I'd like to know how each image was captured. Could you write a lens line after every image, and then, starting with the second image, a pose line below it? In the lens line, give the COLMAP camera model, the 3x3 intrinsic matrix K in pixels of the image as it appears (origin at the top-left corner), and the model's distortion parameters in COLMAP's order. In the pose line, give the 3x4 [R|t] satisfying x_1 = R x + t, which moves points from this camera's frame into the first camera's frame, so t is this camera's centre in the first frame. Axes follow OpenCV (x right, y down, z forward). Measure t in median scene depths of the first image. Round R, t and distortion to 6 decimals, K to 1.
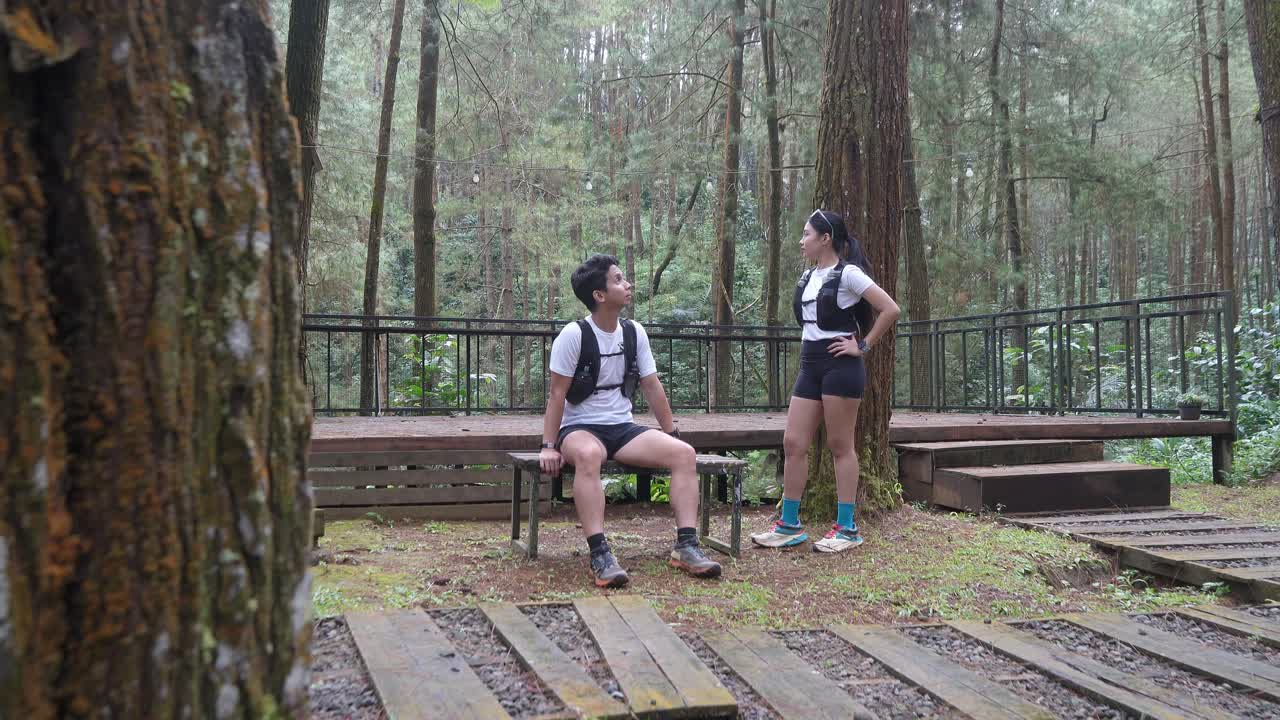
lens RADIAL K [[1038.7, 0, 640.4], [0, 1038.7, 361.9], [0, 0, 1]] dist [-0.000424, -0.000187]
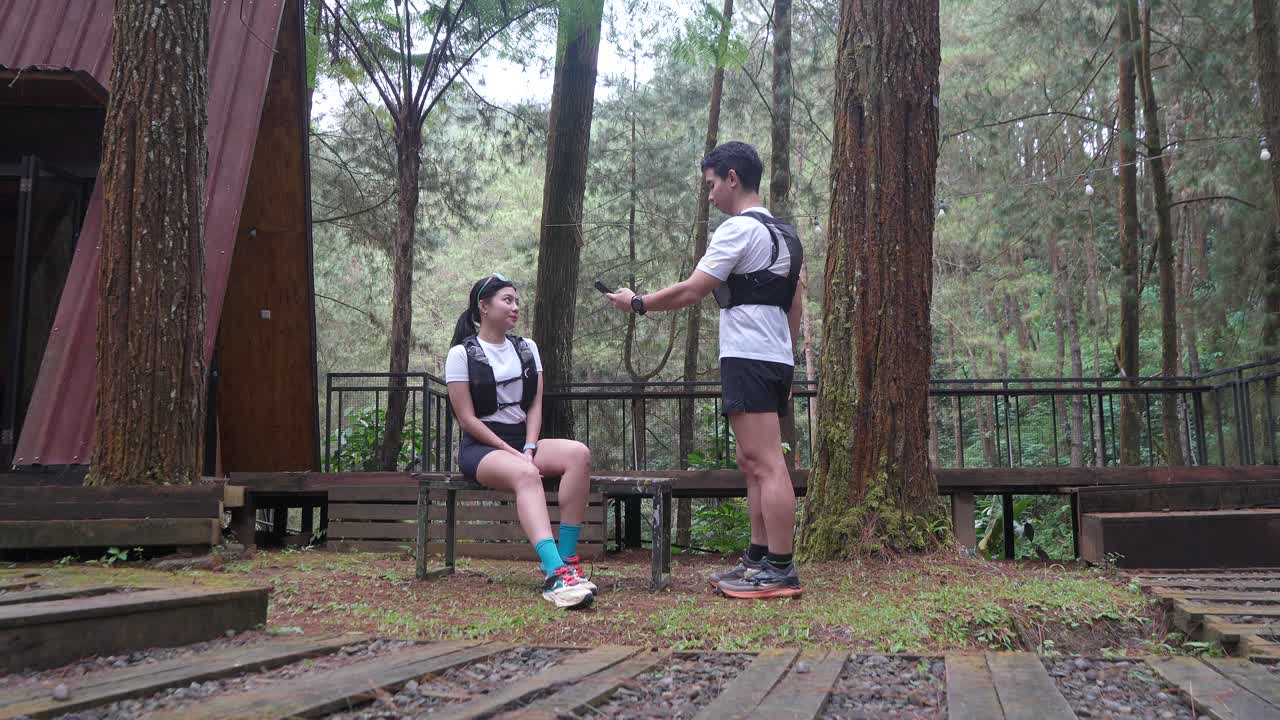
lens RADIAL K [[1038.7, 0, 640.5], [0, 1038.7, 358.6], [0, 0, 1]] dist [-0.000424, -0.000187]
pose [[0.900845, -0.060107, -0.429960, 0.394075], [0.018804, 0.994842, -0.099678, 0.071585], [0.433733, 0.081710, 0.897329, 0.193031]]
